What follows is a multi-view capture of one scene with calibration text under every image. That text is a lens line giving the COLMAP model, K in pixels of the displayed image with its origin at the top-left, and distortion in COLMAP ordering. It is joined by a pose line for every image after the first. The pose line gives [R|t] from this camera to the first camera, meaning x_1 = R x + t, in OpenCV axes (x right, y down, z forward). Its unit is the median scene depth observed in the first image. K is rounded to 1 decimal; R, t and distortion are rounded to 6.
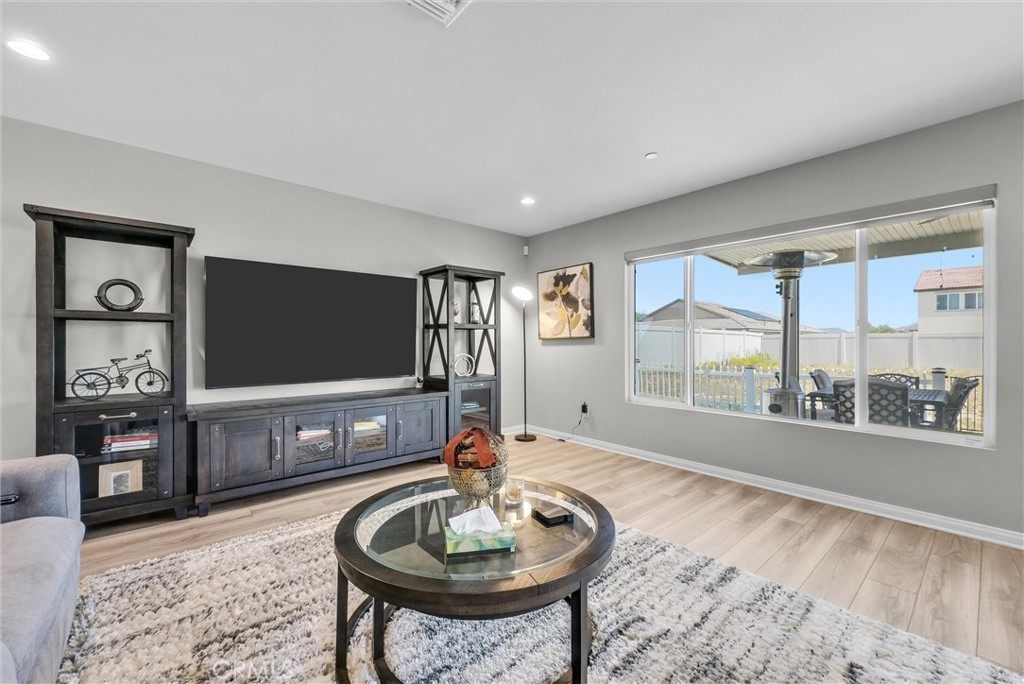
lens RADIAL K [[420.0, 0, 510.7], [0, 420.0, 341.9], [0, 0, 1]] dist [-0.000376, 0.000404]
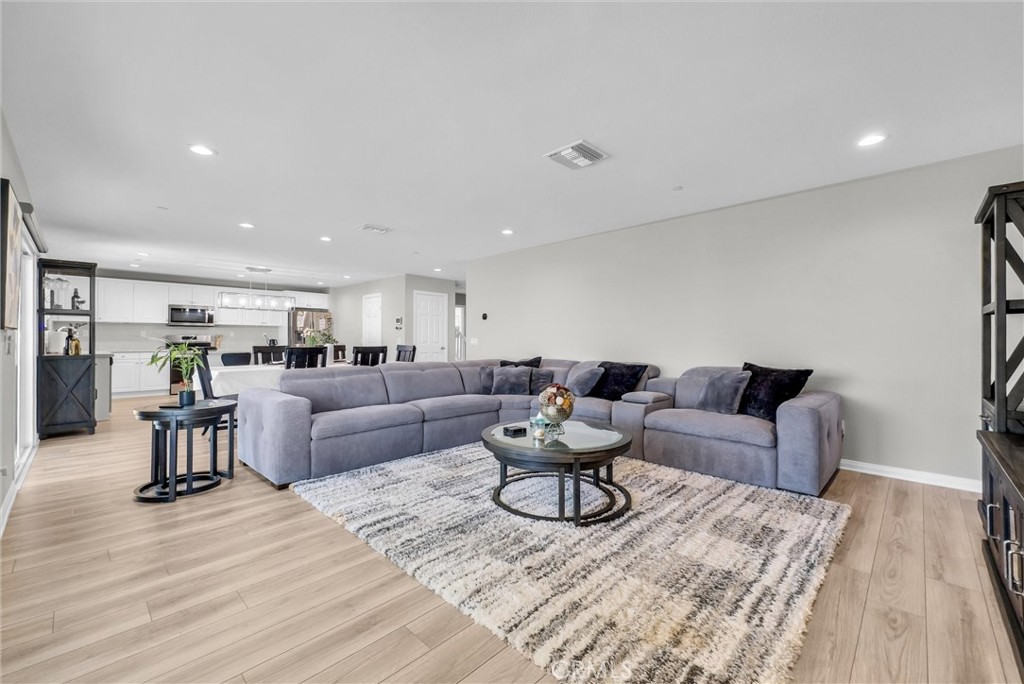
lens RADIAL K [[420.0, 0, 512.3], [0, 420.0, 341.1], [0, 0, 1]] dist [-0.000376, 0.000404]
pose [[-0.995389, -0.001888, -0.095907, 0.169908], [-0.001904, 0.999998, 0.000070, 0.011420], [0.095907, 0.000252, -0.995390, 1.676514]]
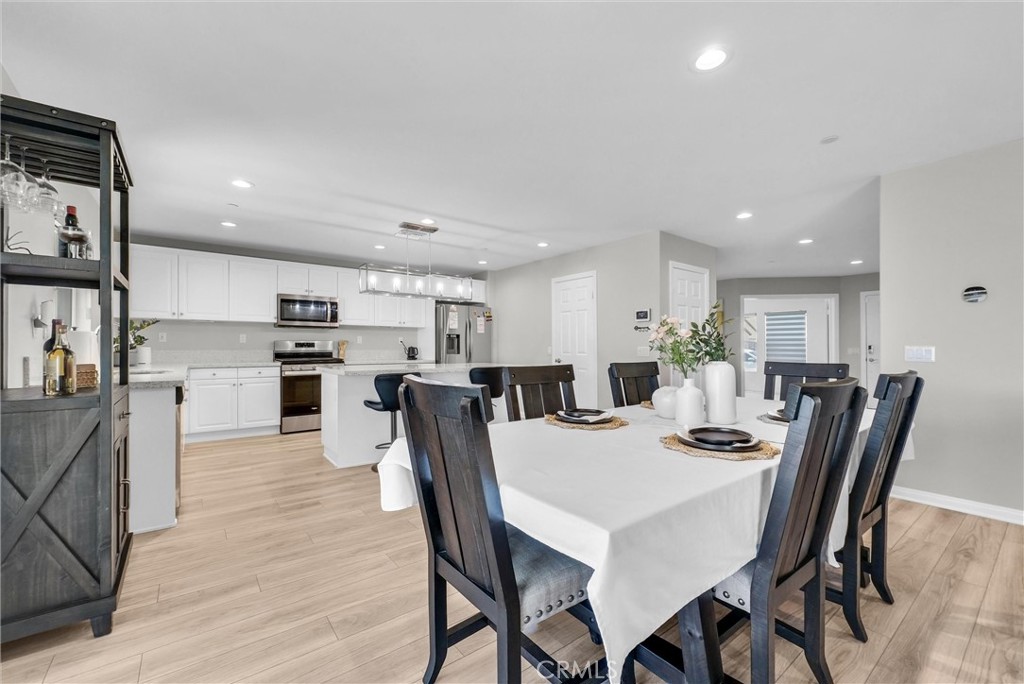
lens RADIAL K [[420.0, 0, 513.6], [0, 420.0, 348.4], [0, 0, 1]] dist [-0.000376, 0.000404]
pose [[-0.998489, -0.004352, 0.054784, 1.180813], [-0.004233, 0.999988, 0.002294, 0.000679], [-0.054793, 0.002058, -0.998496, 0.263017]]
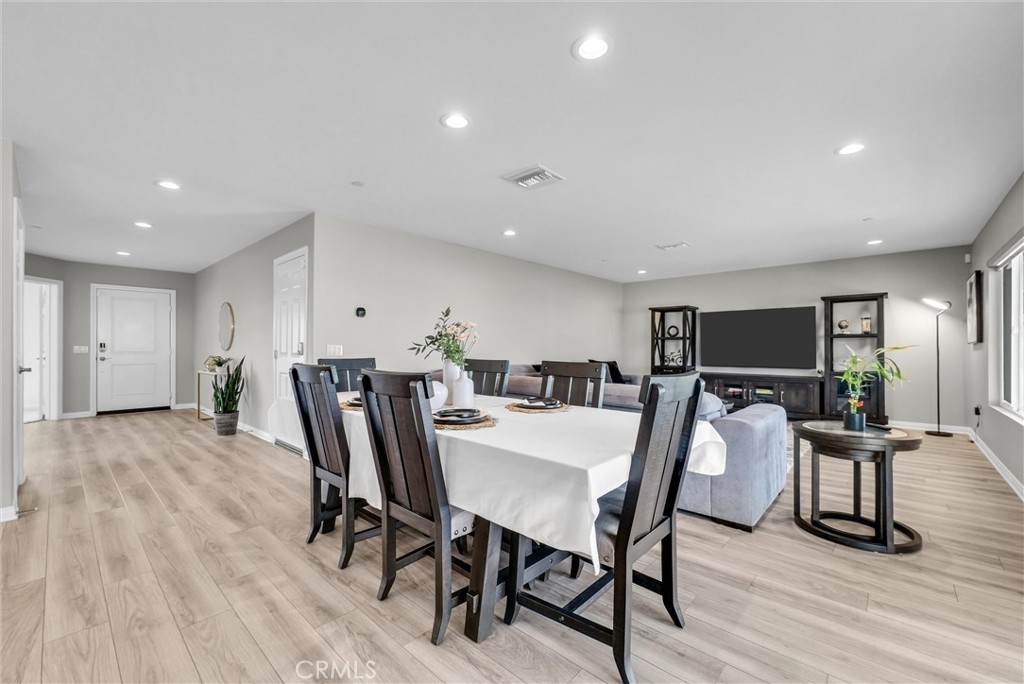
lens RADIAL K [[420.0, 0, 510.1], [0, 420.0, 348.8], [0, 0, 1]] dist [-0.000376, 0.000404]
pose [[0.117830, 0.003666, -0.993027, 1.809378], [-0.000470, 0.999993, 0.003636, 0.002155], [0.993034, 0.000038, 0.117831, -0.464894]]
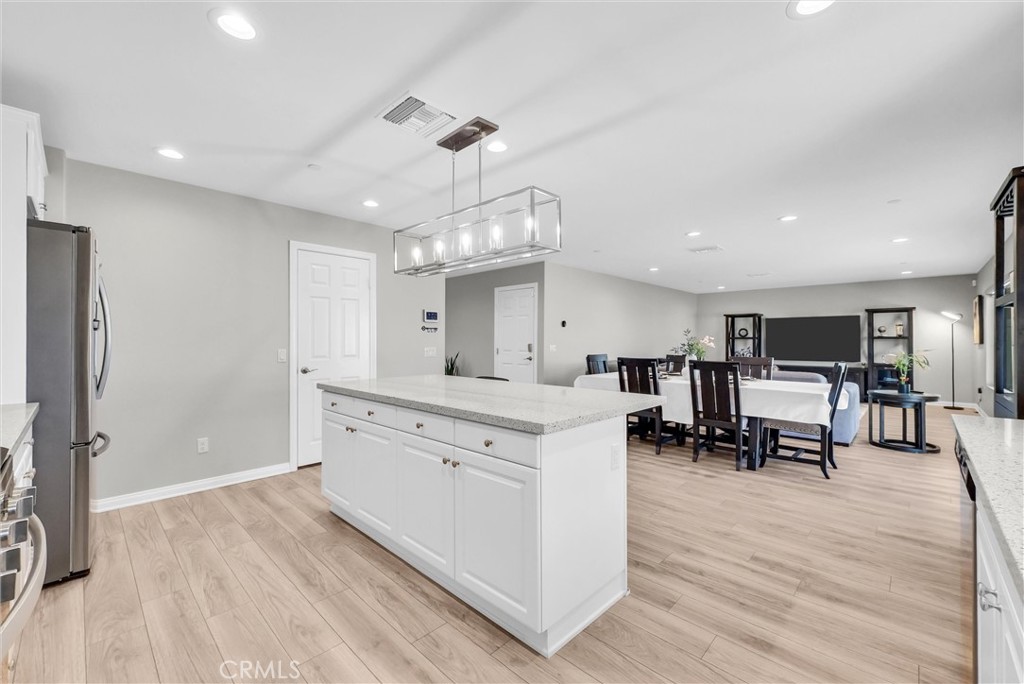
lens RADIAL K [[420.0, 0, 509.3], [0, 420.0, 340.4], [0, 0, 1]] dist [-0.000376, 0.000404]
pose [[0.091942, -0.001038, -0.995764, 2.584026], [-0.001235, 0.999999, -0.001157, -0.033036], [0.995764, 0.001337, 0.091941, -1.413039]]
